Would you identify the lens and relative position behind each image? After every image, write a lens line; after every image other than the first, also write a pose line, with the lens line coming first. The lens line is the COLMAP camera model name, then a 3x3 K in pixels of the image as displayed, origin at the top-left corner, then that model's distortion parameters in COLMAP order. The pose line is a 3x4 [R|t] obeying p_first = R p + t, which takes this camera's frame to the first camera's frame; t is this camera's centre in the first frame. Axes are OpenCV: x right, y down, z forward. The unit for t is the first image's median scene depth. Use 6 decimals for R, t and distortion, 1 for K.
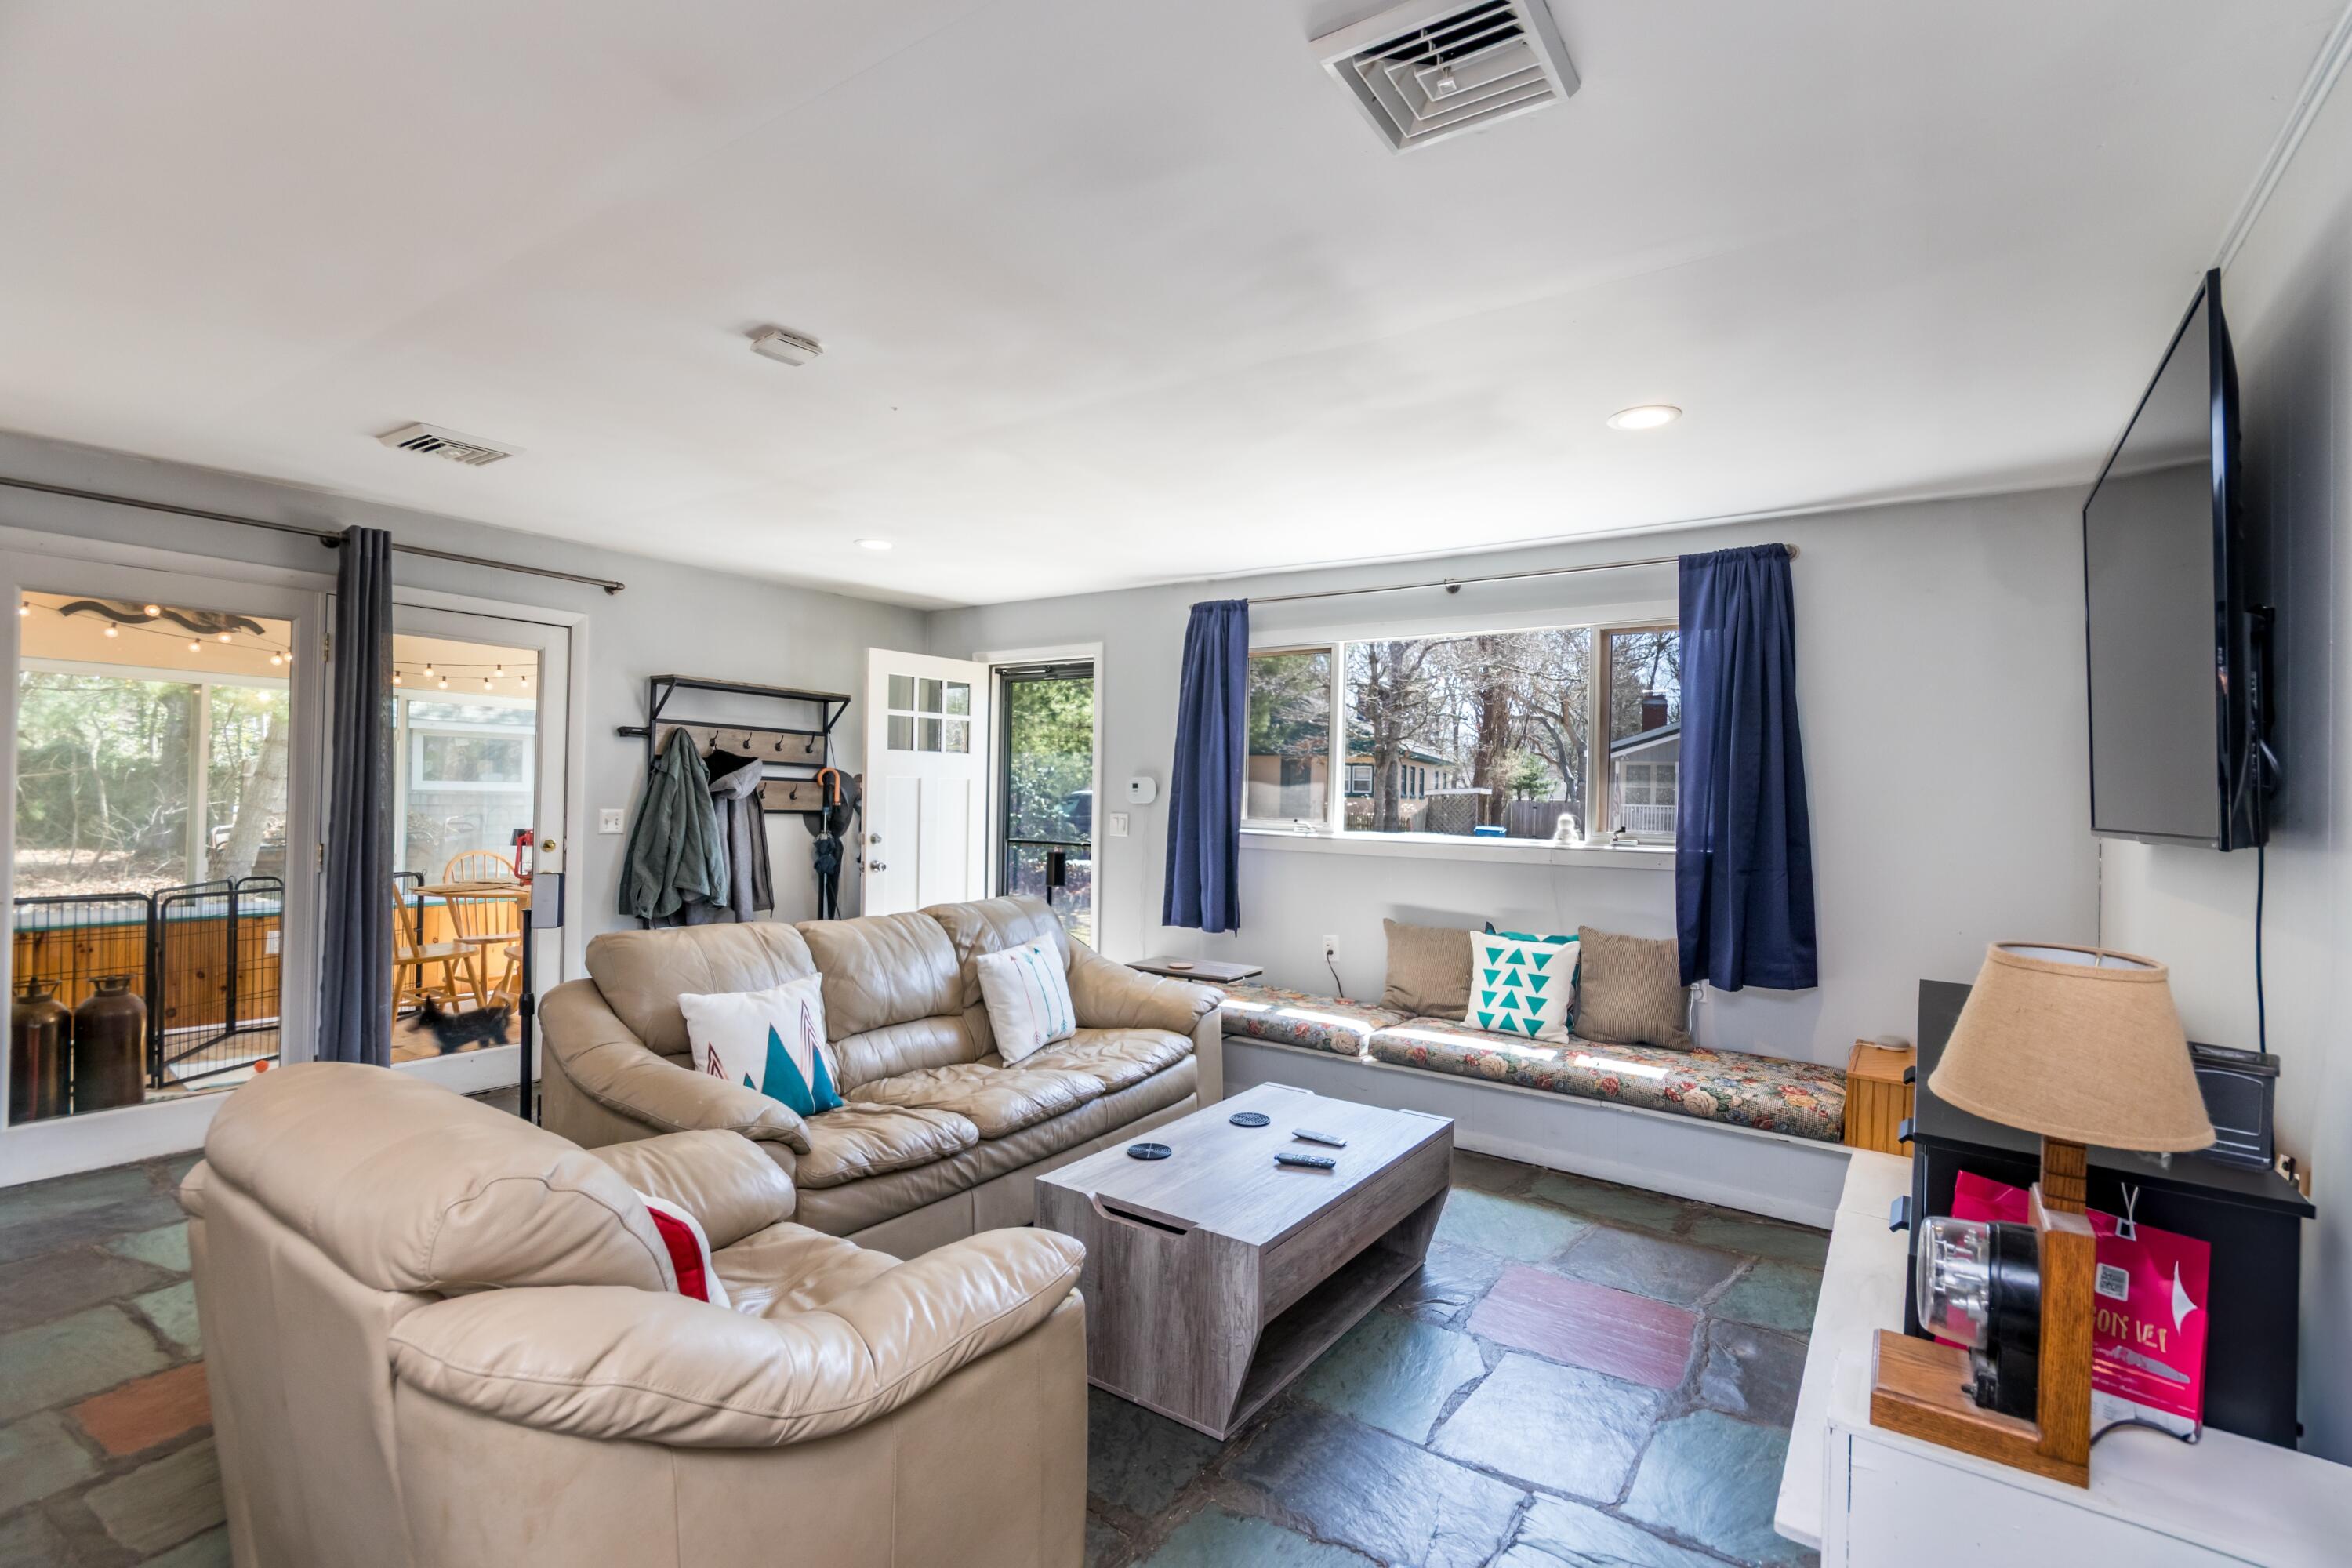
lens RADIAL K [[1080.8, 0, 1176.0], [0, 1080.8, 784.0], [0, 0, 1]] dist [0.001688, 0.000585]
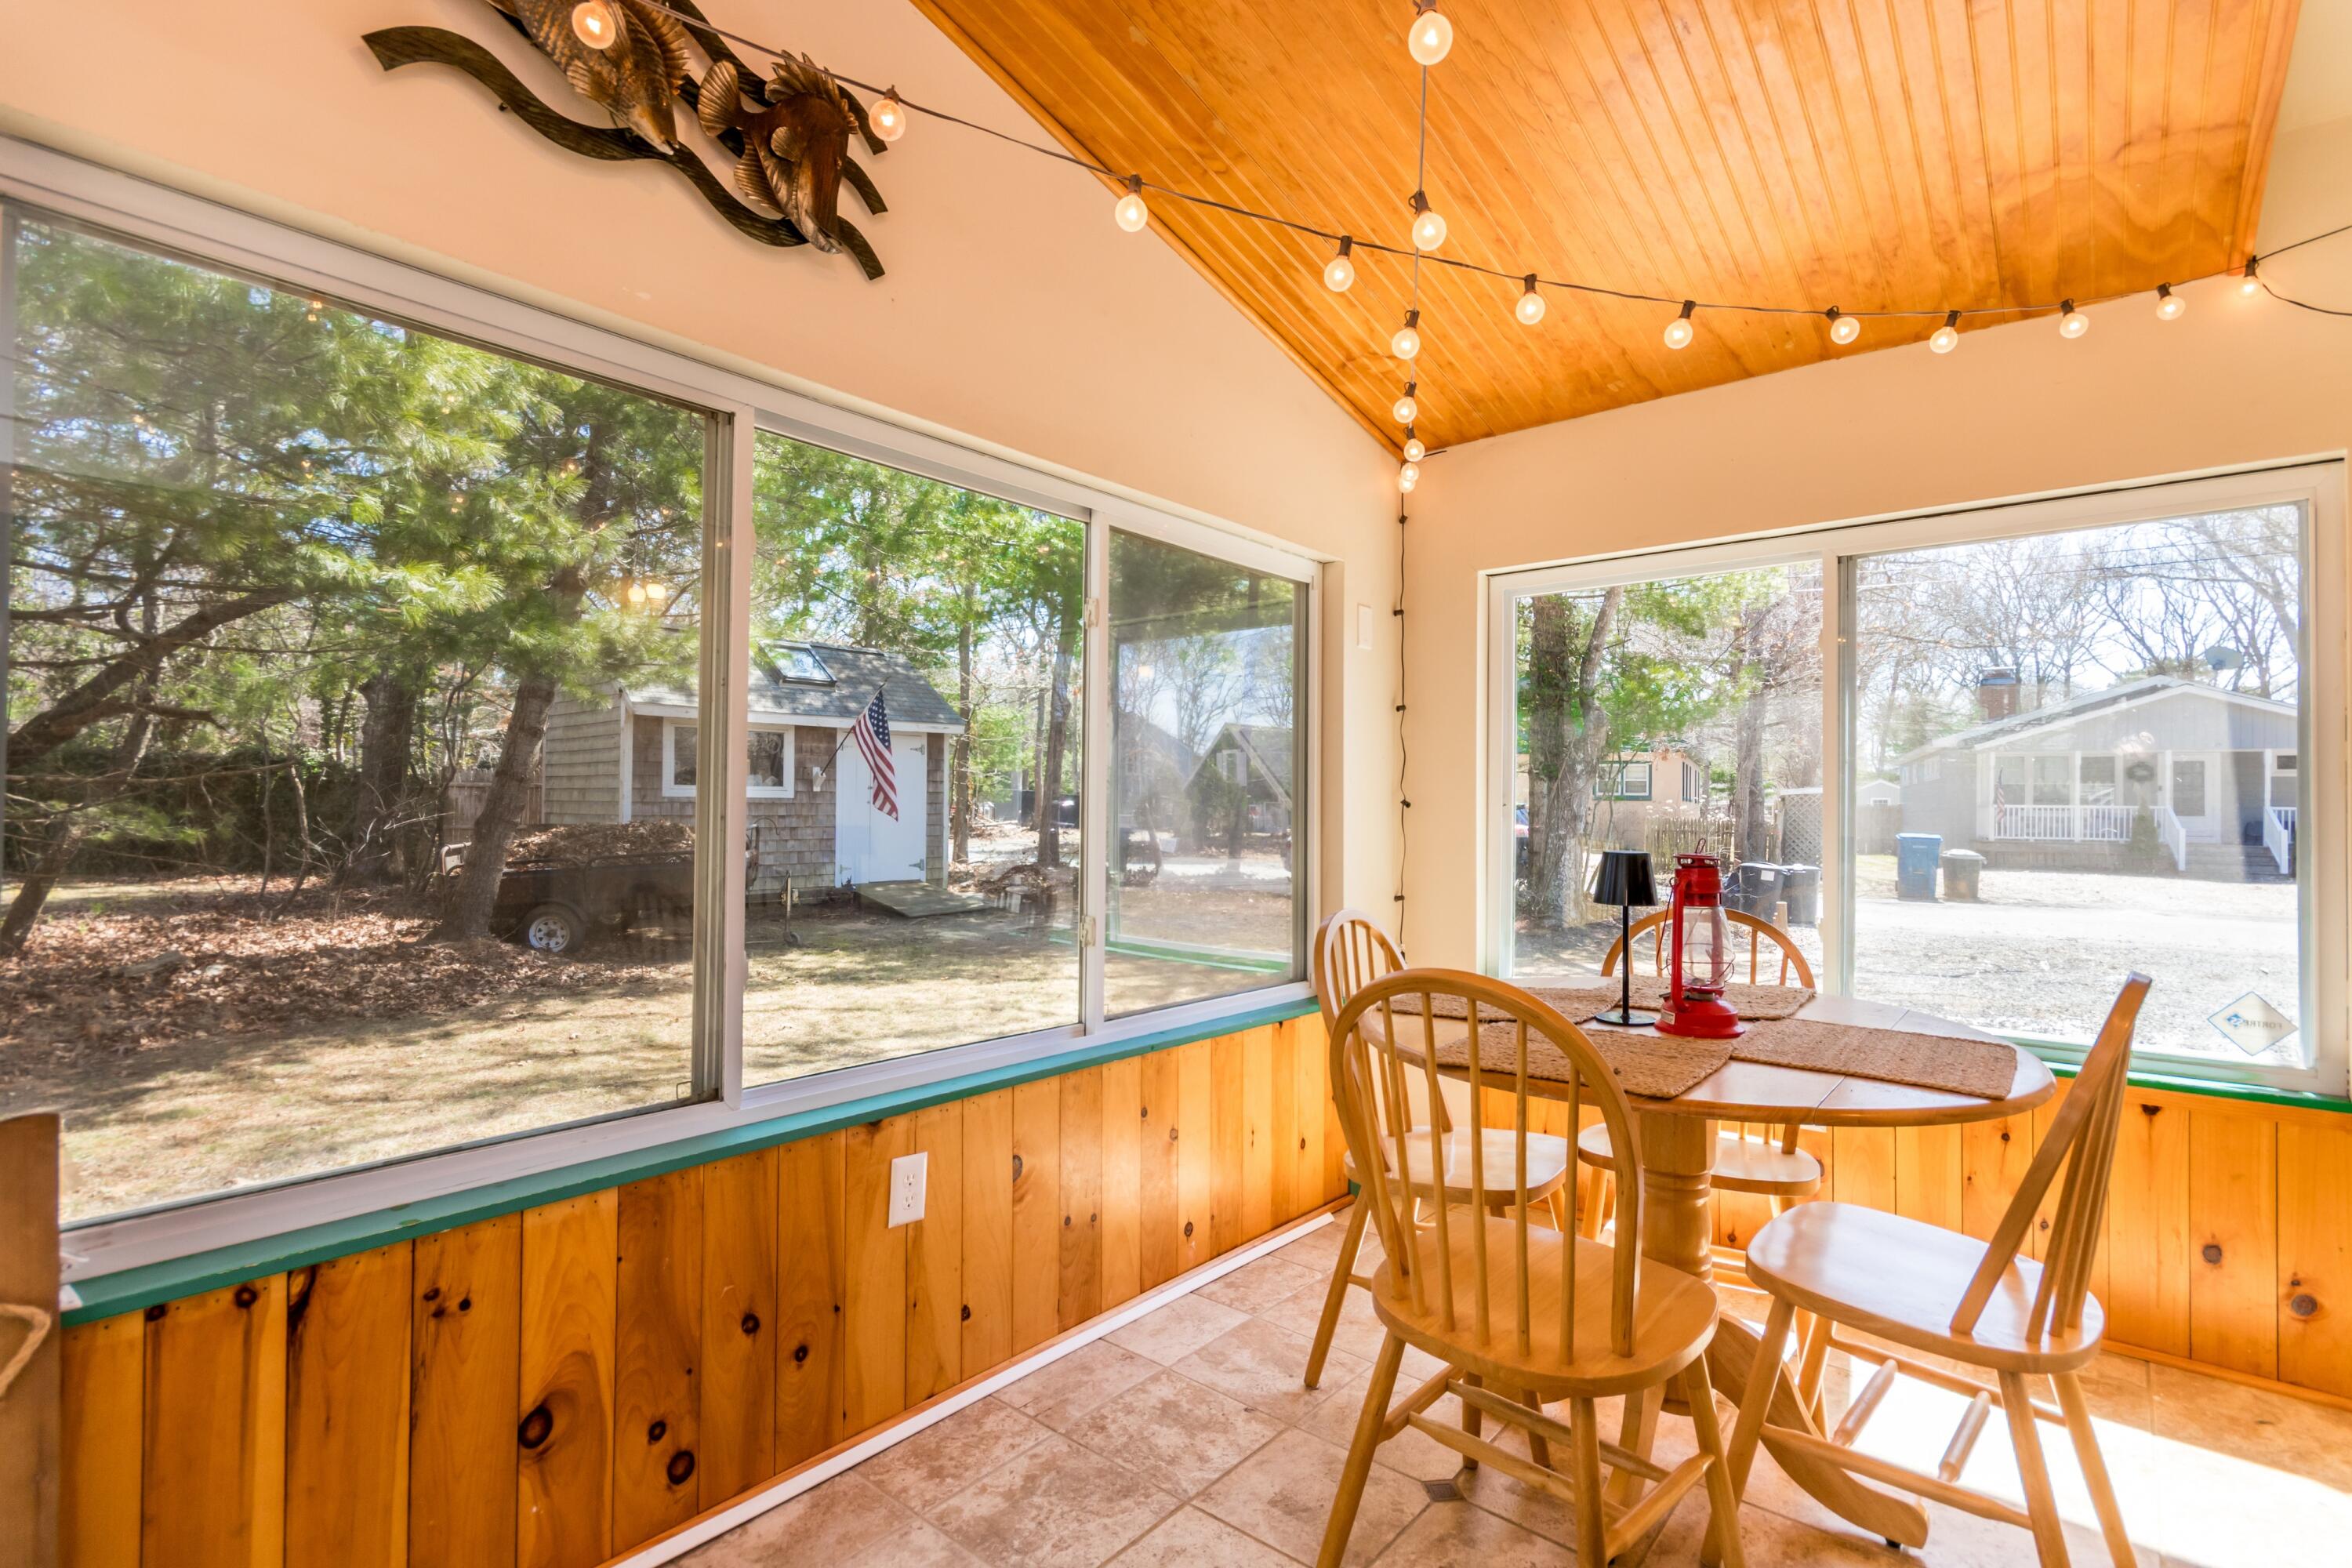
lens RADIAL K [[1107.6, 0, 1176.0], [0, 1107.6, 784.0], [0, 0, 1]] dist [0.001691, 0.000947]
pose [[0.995660, -0.010130, -0.092516, -0.223209], [0.009154, 0.999898, -0.010971, 0.007206], [0.092617, 0.010077, 0.995651, 0.206134]]
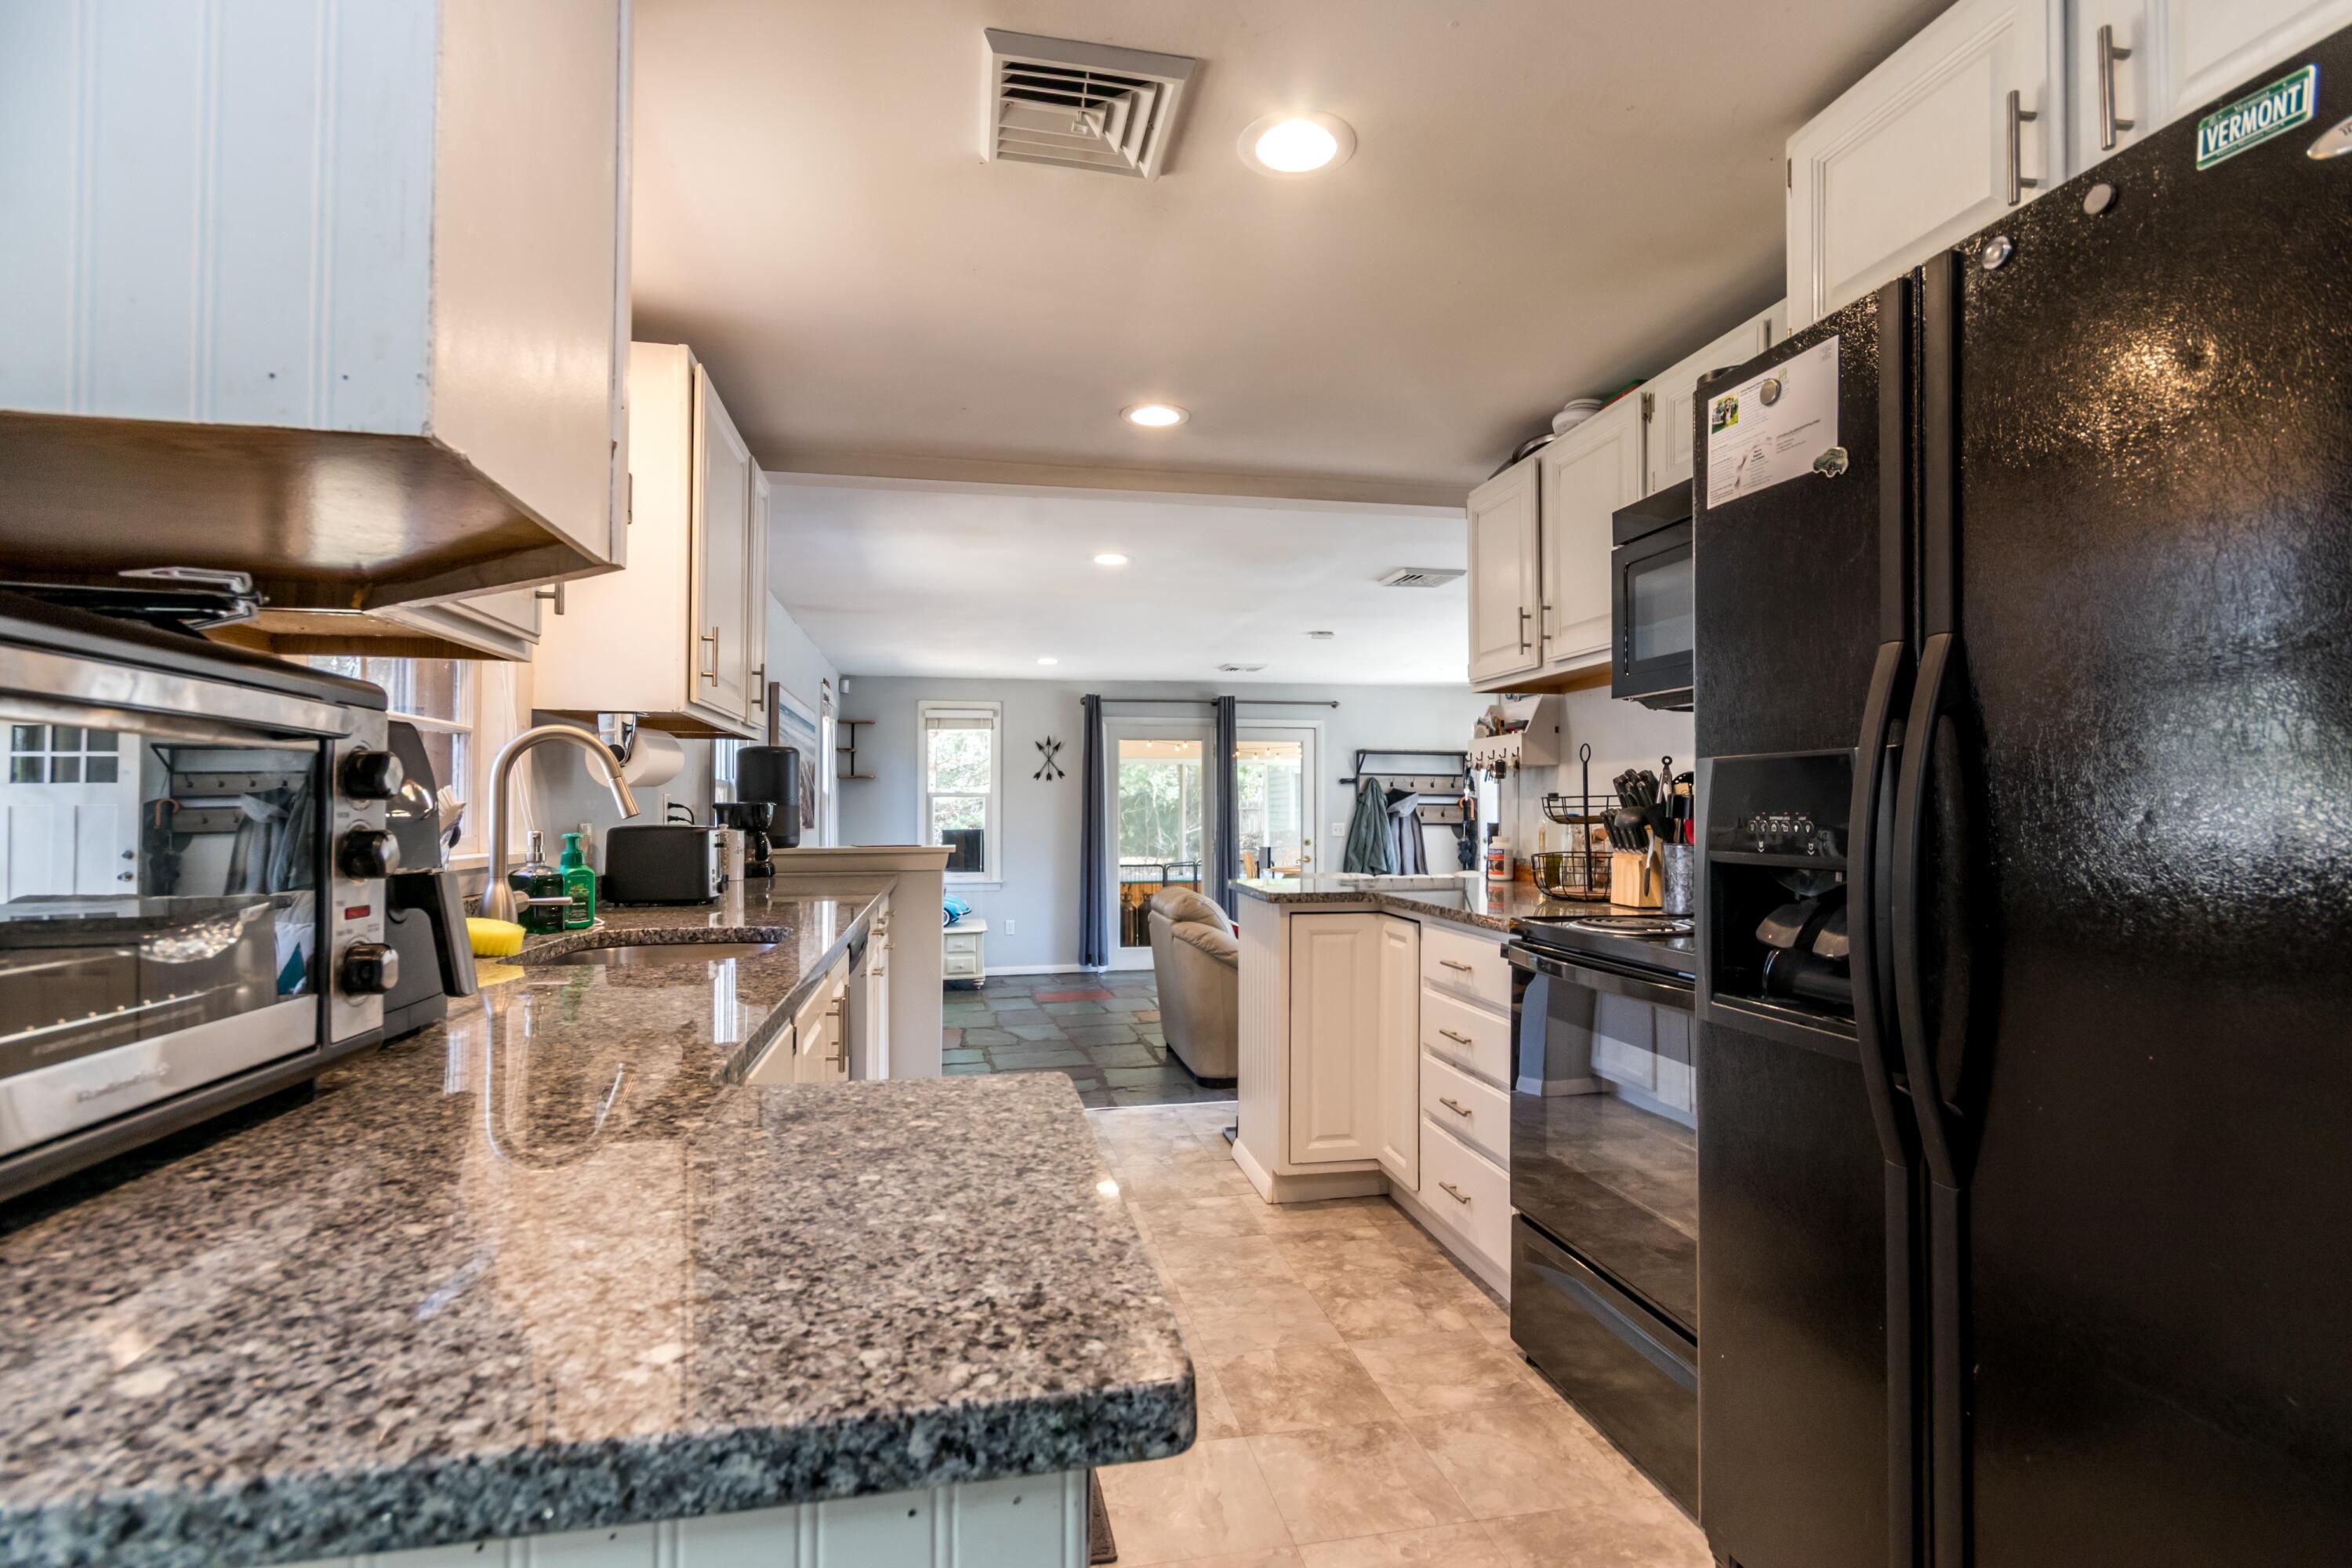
lens RADIAL K [[1107.6, 0, 1176.0], [0, 1107.6, 784.0], [0, 0, 1]] dist [0.001691, 0.000947]
pose [[0.715480, -0.036360, -0.697687, 0.592282], [0.022217, 0.999324, -0.029296, 0.005520], [0.698280, 0.005460, 0.715804, -0.540351]]
